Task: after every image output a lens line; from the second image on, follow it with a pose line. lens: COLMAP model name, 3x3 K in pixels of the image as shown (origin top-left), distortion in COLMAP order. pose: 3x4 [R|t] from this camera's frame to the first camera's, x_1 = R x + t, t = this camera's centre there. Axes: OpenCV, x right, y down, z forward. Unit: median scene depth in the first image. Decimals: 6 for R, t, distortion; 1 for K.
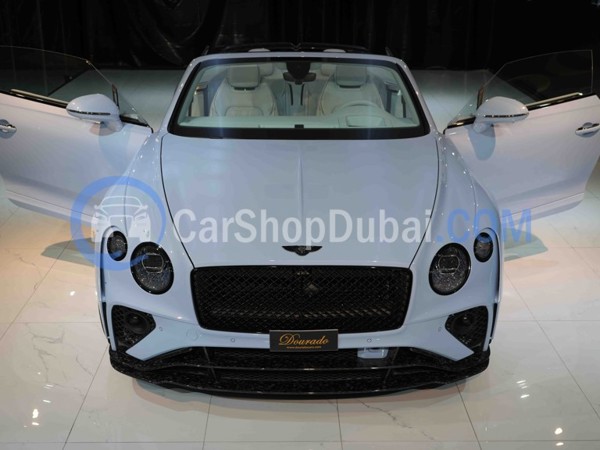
lens RADIAL K [[851.2, 0, 300.0], [0, 851.2, 225.0], [0, 0, 1]] dist [-0.002816, 0.021492]
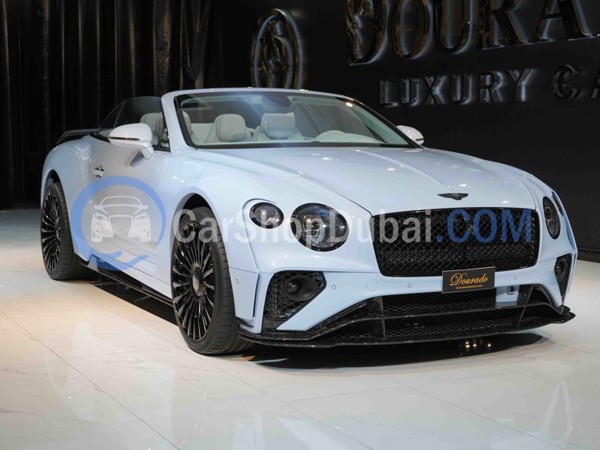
lens RADIAL K [[1040.7, 0, 300.0], [0, 1040.7, 225.0], [0, 0, 1]] dist [-0.021444, -0.097571]
pose [[0.892113, -0.041777, 0.449878, -0.734729], [0.146542, 0.968642, -0.200644, 0.287135], [-0.427388, 0.244923, 0.870260, -0.053882]]
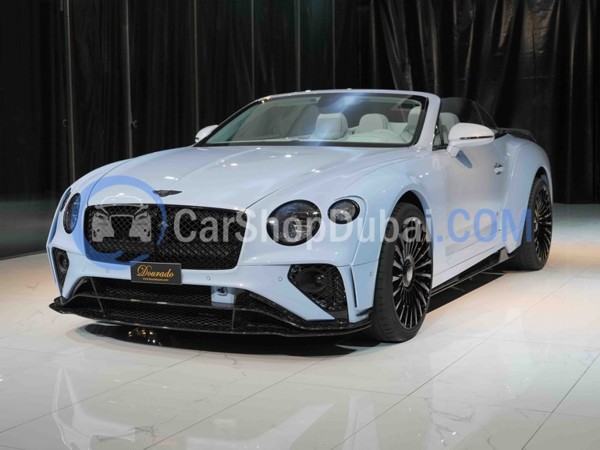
lens RADIAL K [[989.0, 0, 317.7], [0, 989.0, 224.7], [0, 0, 1]] dist [0.009805, -0.021084]
pose [[0.897580, 0.033852, -0.439549, 0.735704], [-0.135437, 0.970004, -0.201864, 0.295854], [0.419531, 0.240720, 0.875242, -0.062077]]
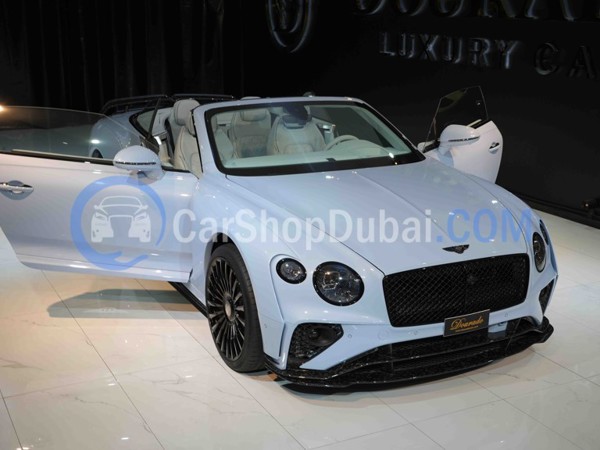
lens RADIAL K [[851.2, 0, 300.0], [0, 851.2, 225.0], [0, 0, 1]] dist [-0.002816, 0.021492]
pose [[0.892969, -0.111376, 0.436122, -0.696874], [0.138381, 0.989908, -0.030536, 0.000758], [-0.428320, 0.087619, 0.899369, -0.006025]]
